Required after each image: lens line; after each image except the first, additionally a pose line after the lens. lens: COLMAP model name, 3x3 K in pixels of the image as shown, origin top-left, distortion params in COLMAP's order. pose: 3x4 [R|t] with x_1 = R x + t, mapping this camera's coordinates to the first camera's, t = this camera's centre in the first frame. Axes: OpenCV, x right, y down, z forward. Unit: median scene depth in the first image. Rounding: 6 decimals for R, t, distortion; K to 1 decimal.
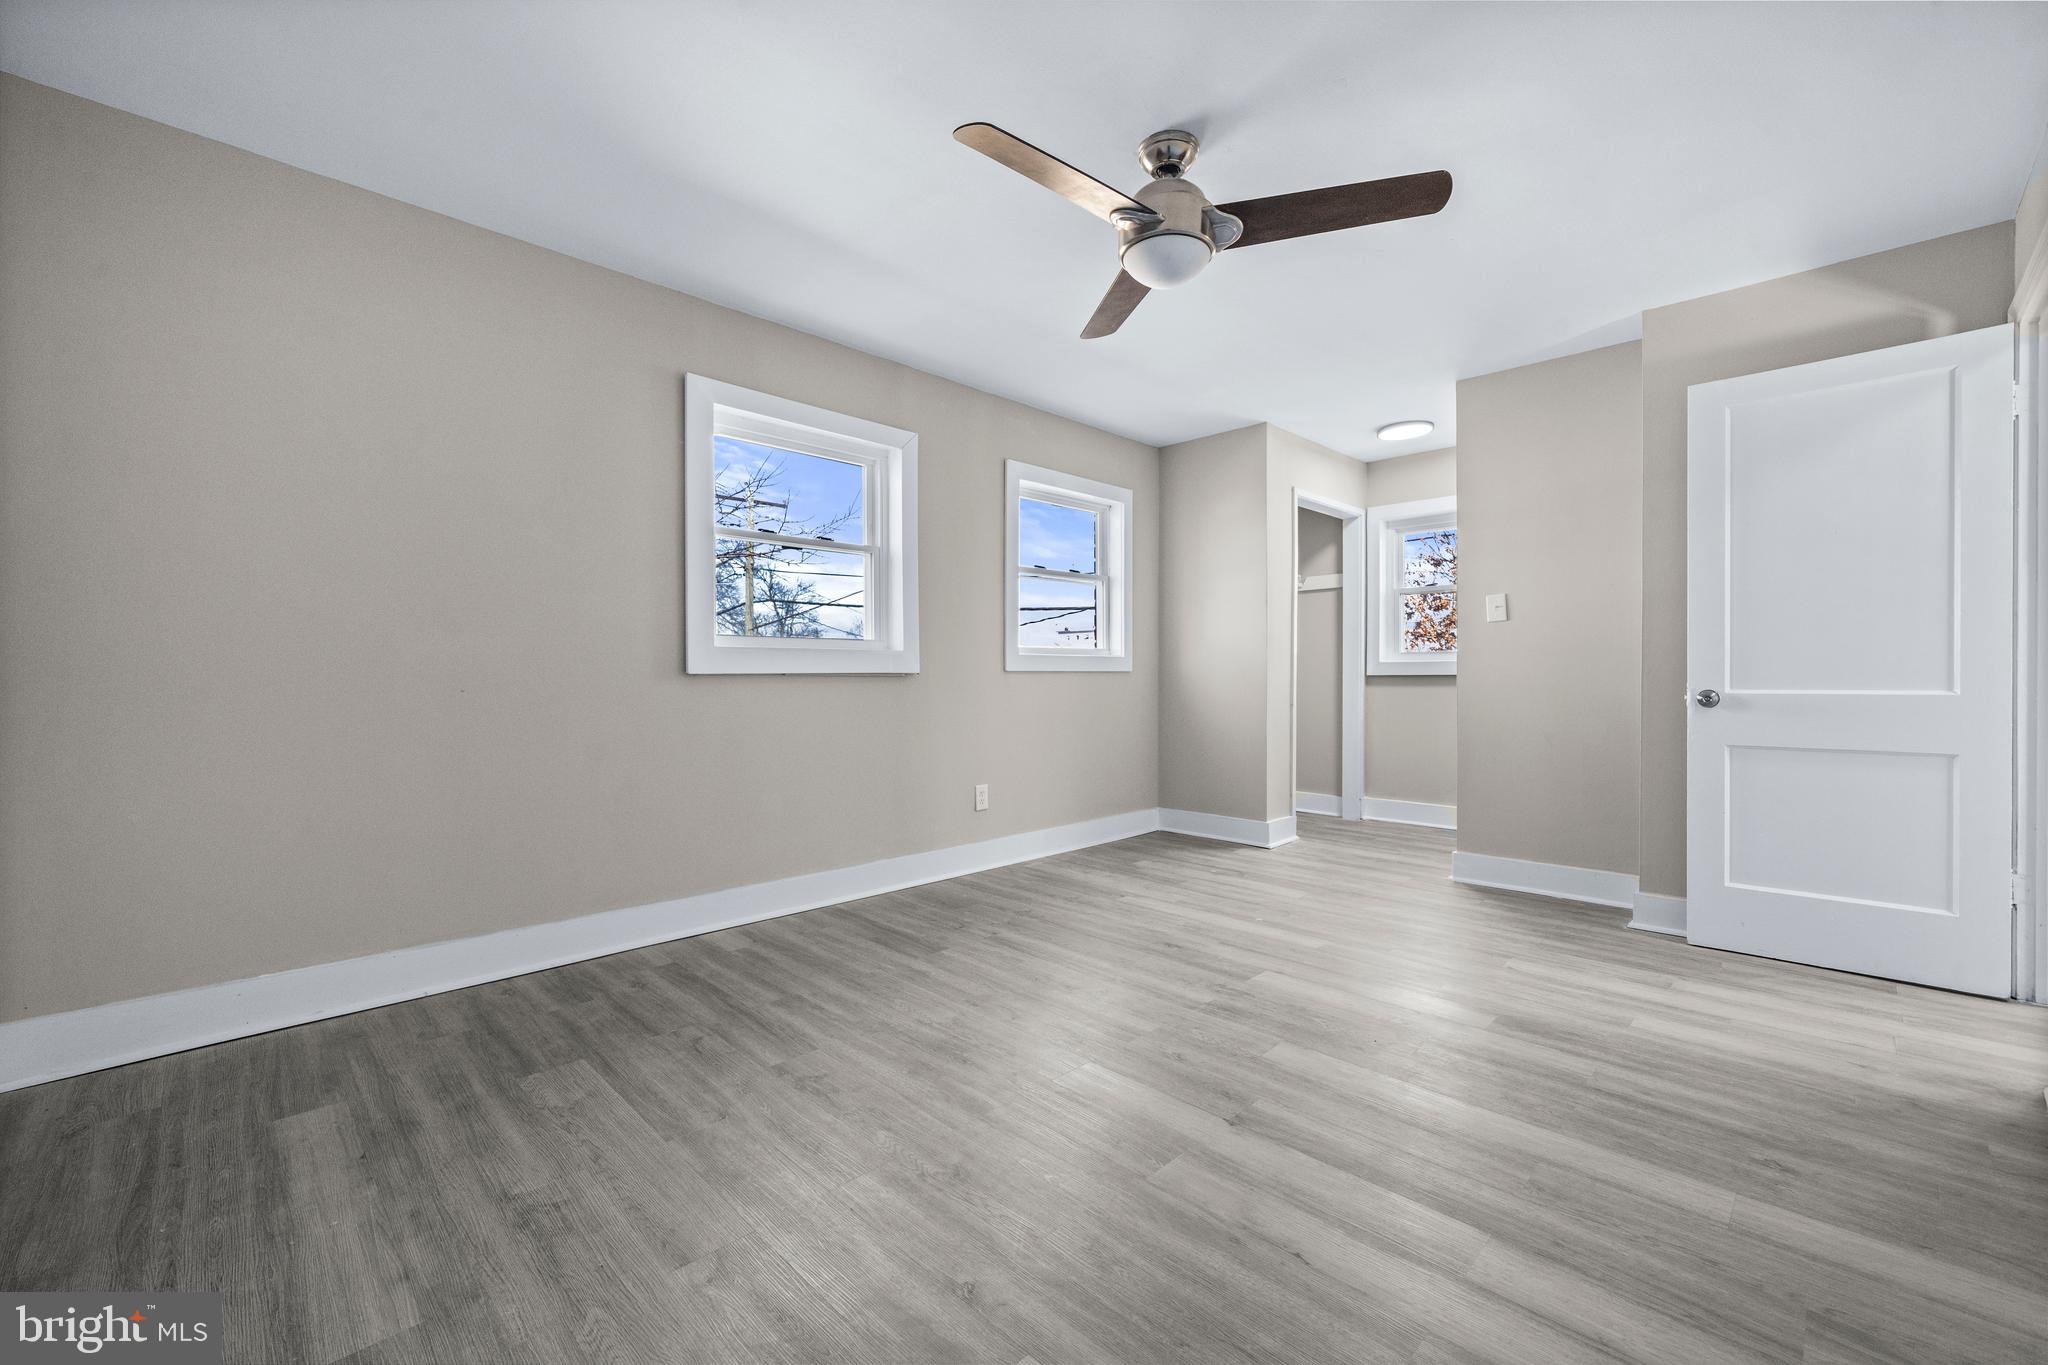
lens RADIAL K [[836.8, 0, 1023.4], [0, 836.8, 680.2], [0, 0, 1]] dist [-0.000692, 0.000028]
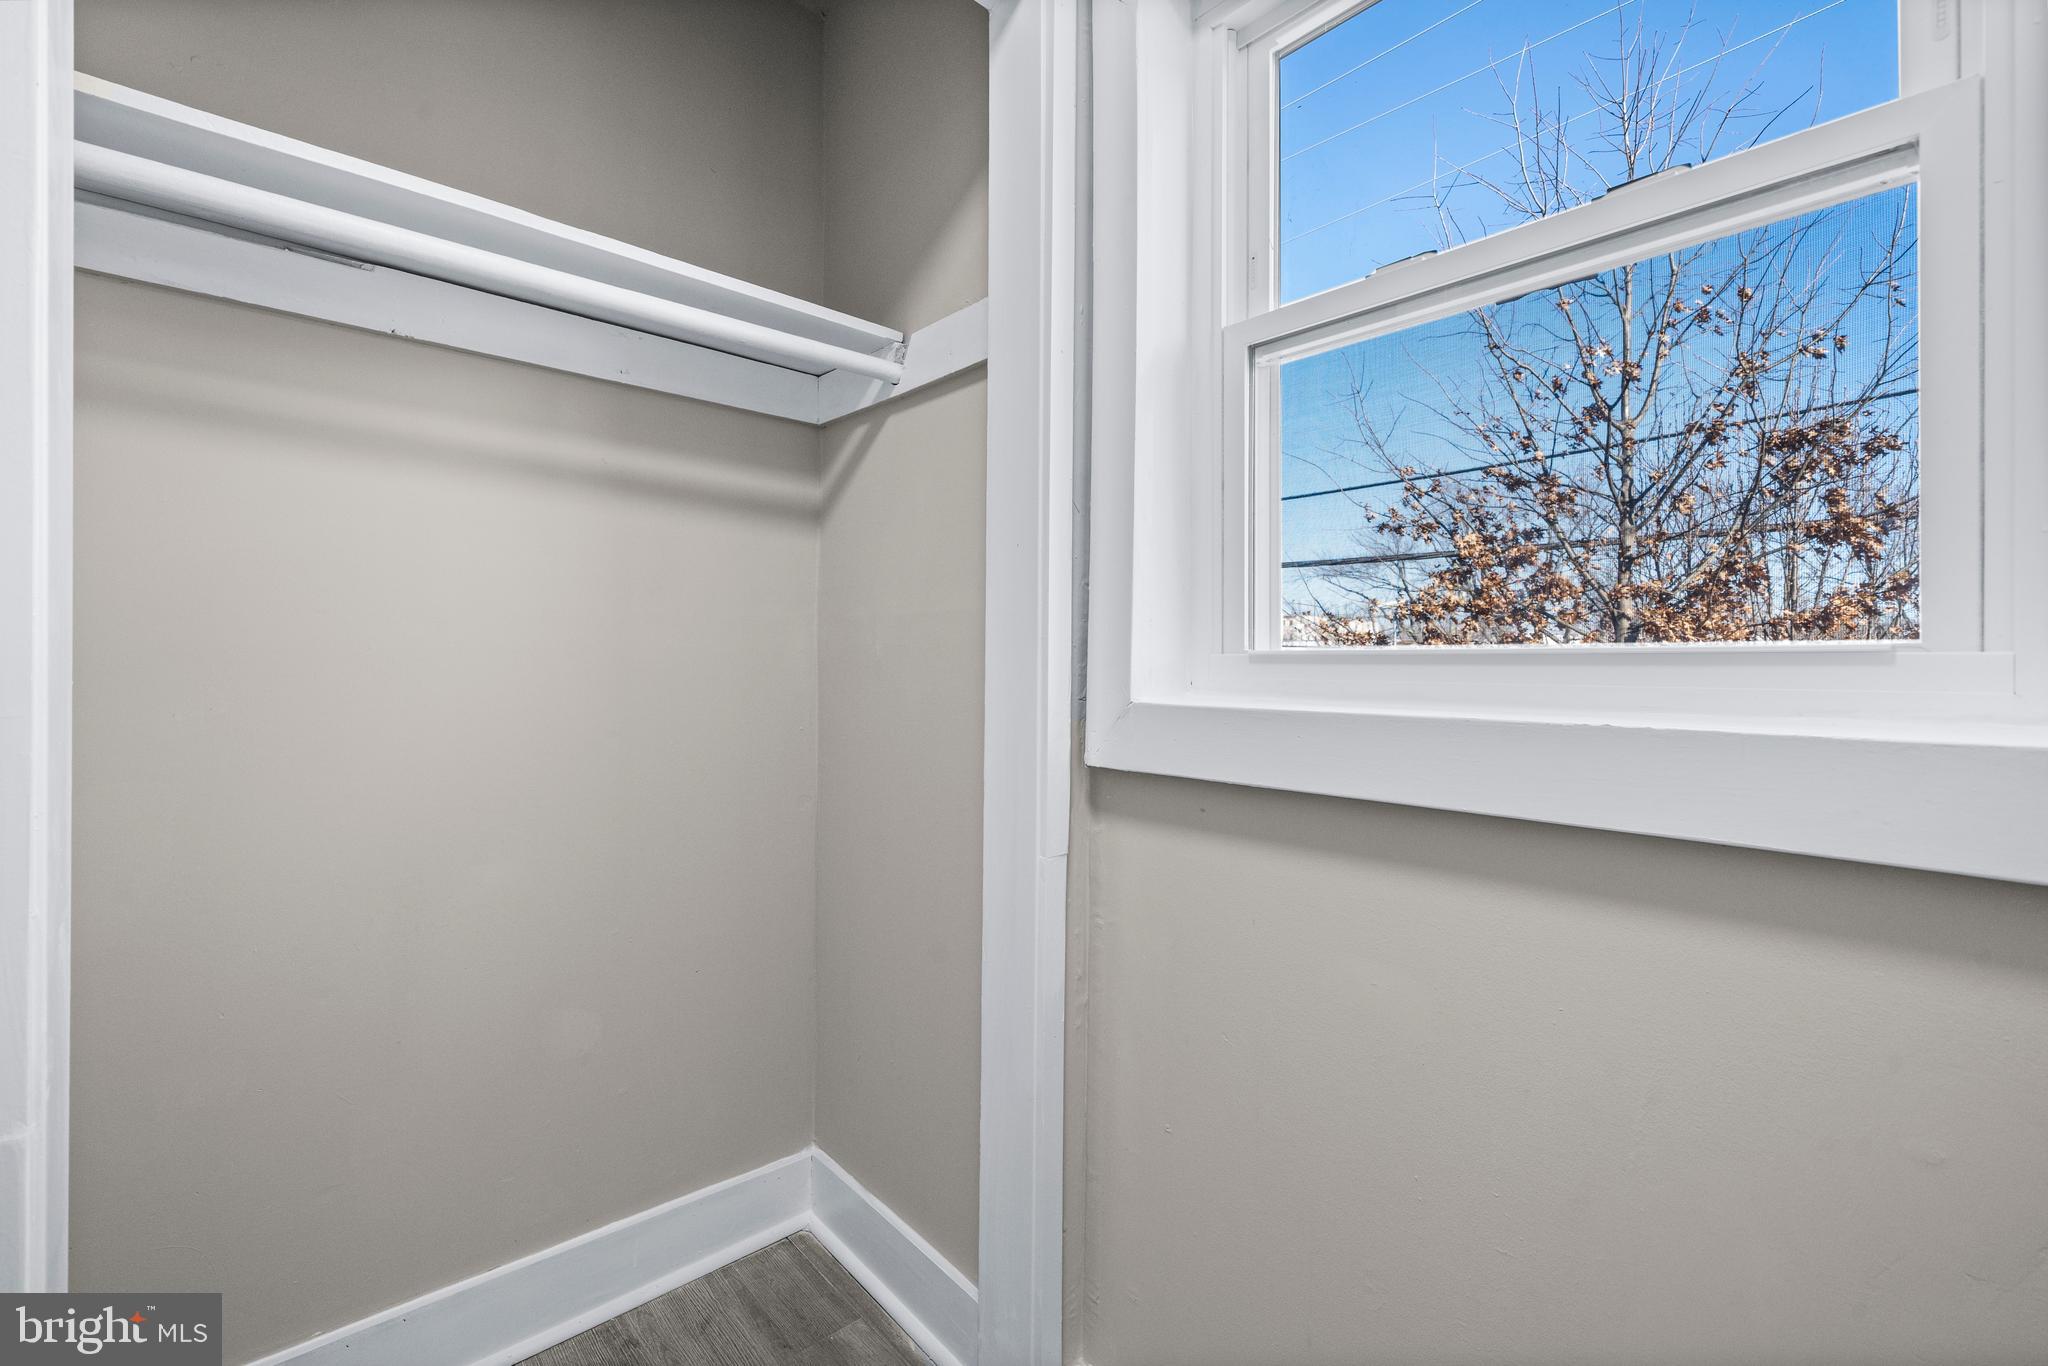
lens RADIAL K [[878.8, 0, 1016.1], [0, 878.8, 660.2], [0, 0, 1]] dist [-0.008343, 0.000248]
pose [[0.997651, 0.009678, -0.067812, 0.730920], [-0.010092, 0.999932, -0.005759, -0.052672], [0.067752, 0.006430, 0.997681, 1.415223]]
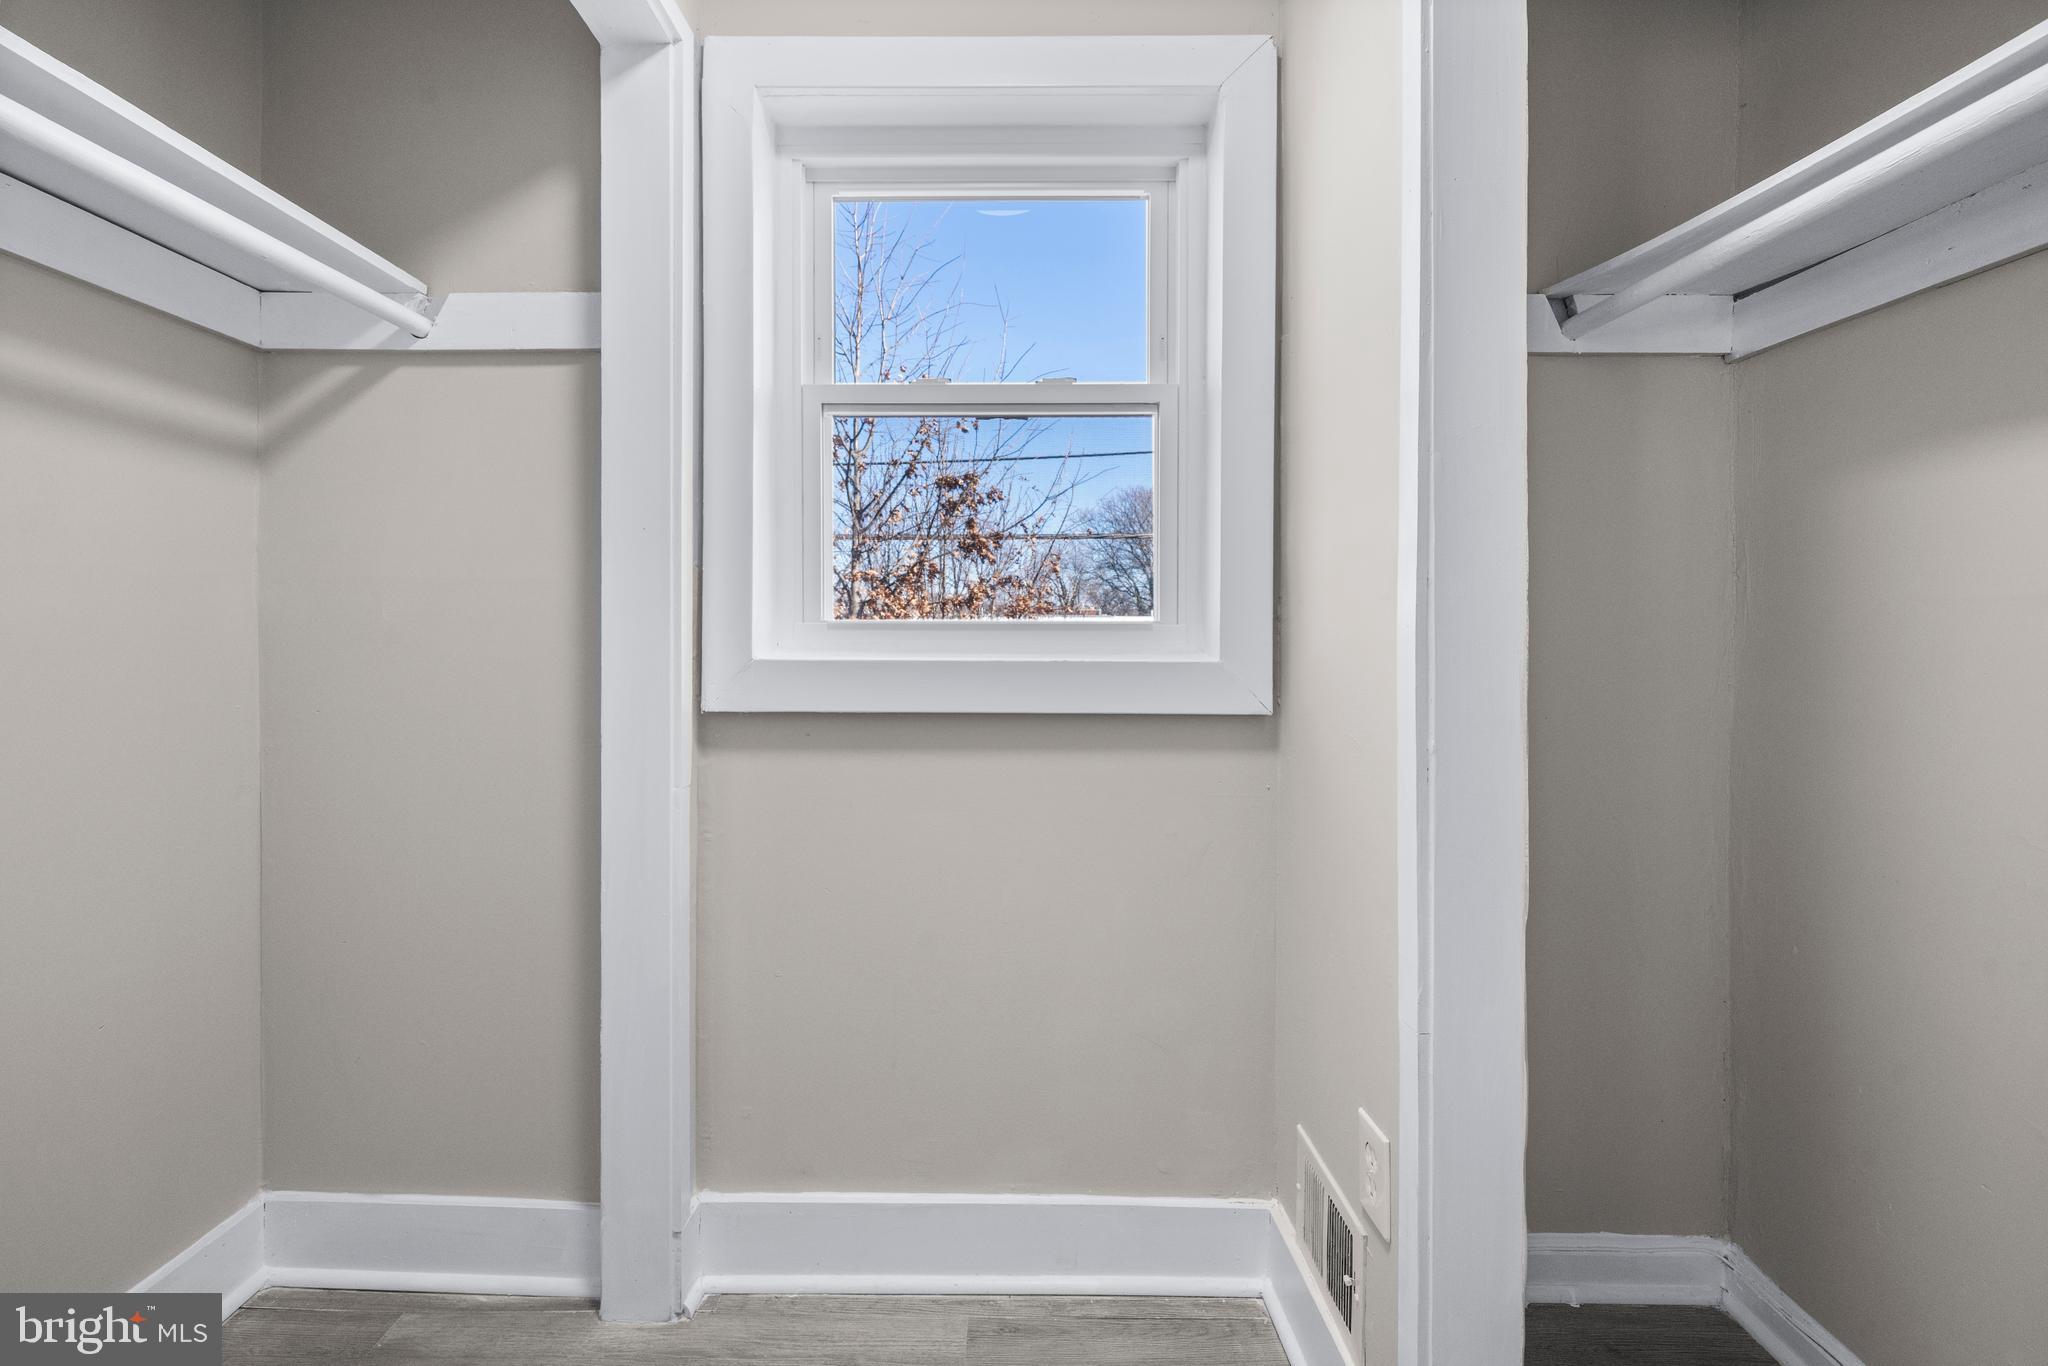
lens RADIAL K [[803.1, 0, 1011.2], [0, 803.1, 647.9], [0, 0, 1]] dist [-0.000088, -0.000186]
pose [[0.709021, -0.007123, 0.705151, 0.549574], [-0.005613, 0.999860, 0.015744, -0.051860], [-0.705165, -0.015121, 0.708882, 1.370665]]
